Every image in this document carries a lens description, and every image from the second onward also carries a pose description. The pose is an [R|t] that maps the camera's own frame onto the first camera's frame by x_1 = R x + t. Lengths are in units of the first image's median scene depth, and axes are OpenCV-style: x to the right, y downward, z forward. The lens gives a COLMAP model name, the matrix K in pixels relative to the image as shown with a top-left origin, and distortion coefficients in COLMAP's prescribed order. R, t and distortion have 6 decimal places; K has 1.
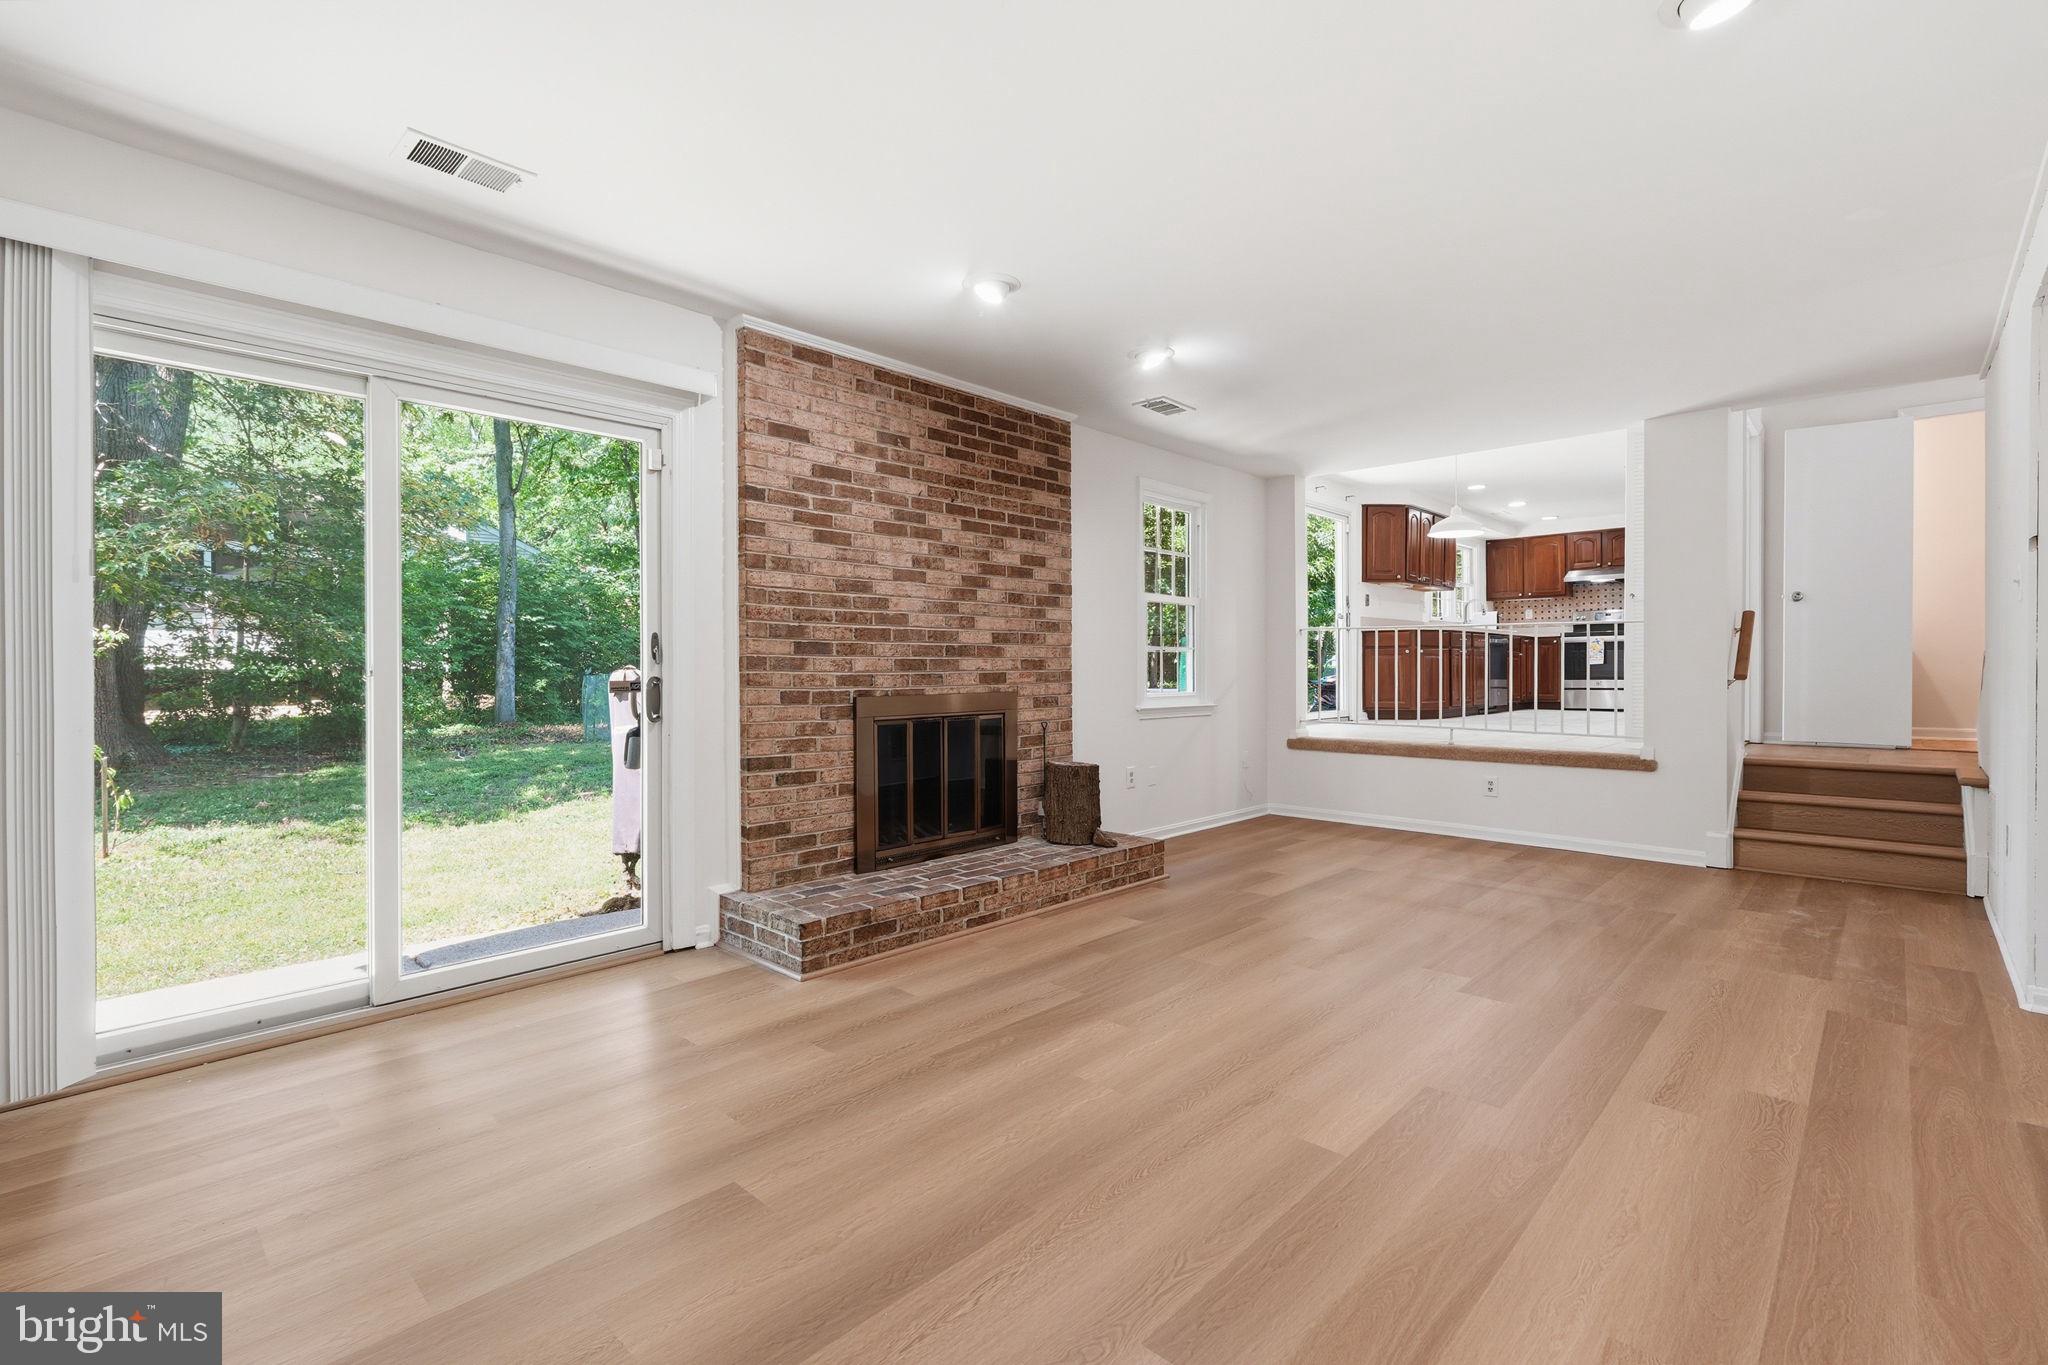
lens RADIAL K [[926.5, 0, 1023.8], [0, 926.5, 679.8], [0, 0, 1]] dist [0.000693, 0.000179]
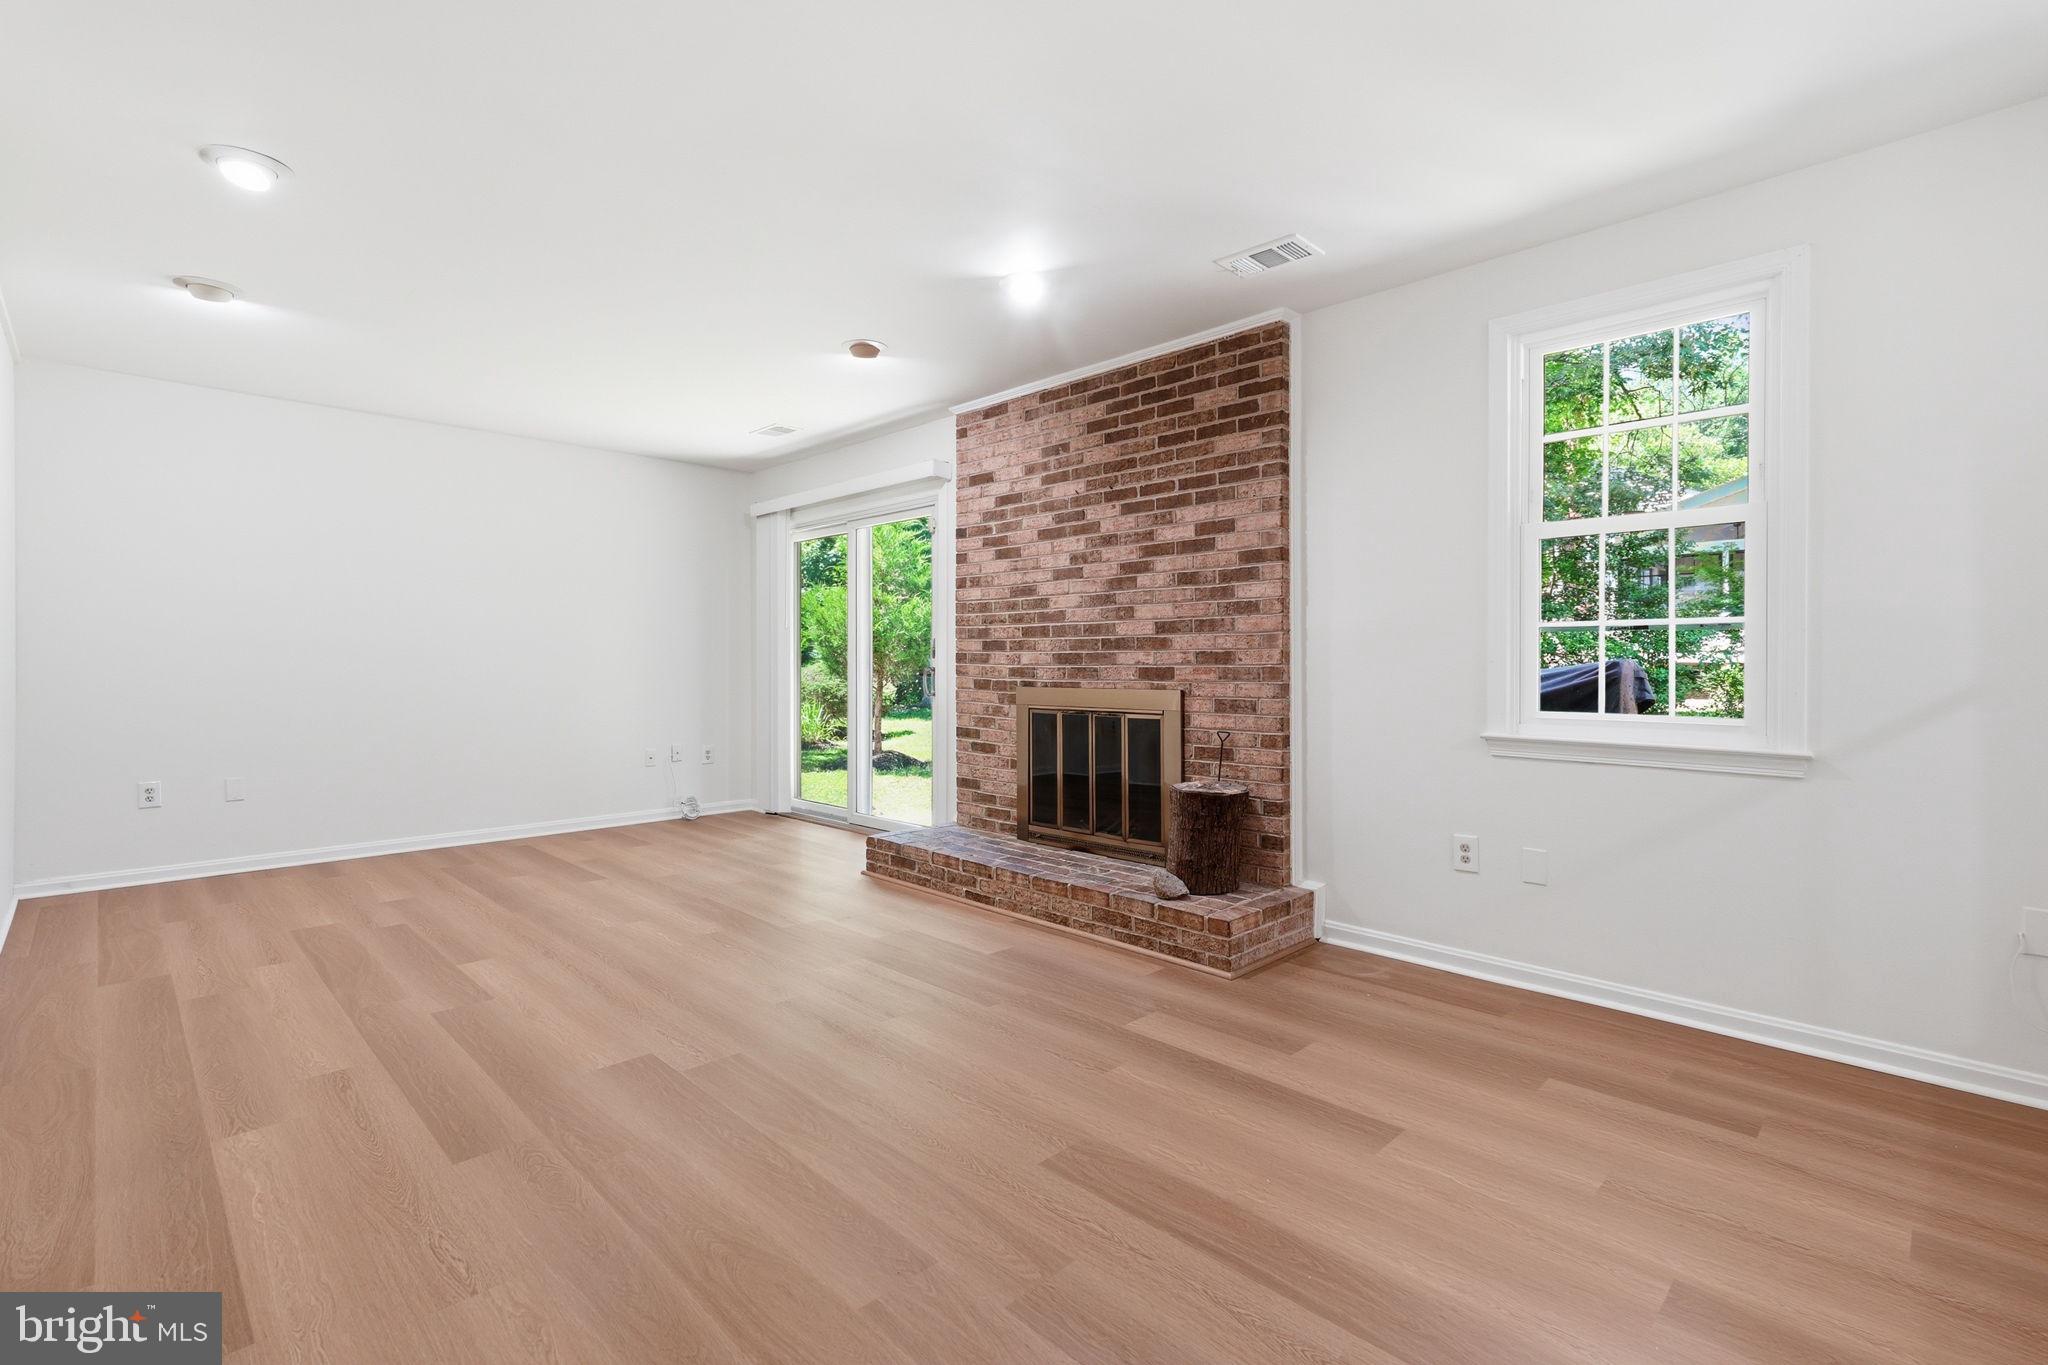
lens RADIAL K [[954.9, 0, 1036.2], [0, 954.9, 669.2], [0, 0, 1]] dist [0.001561, -0.000226]
pose [[-0.040577, 0.008990, -0.999136, 0.970681], [-0.014607, 0.999847, 0.009589, -0.014312], [0.999070, 0.014984, -0.040440, 1.023379]]
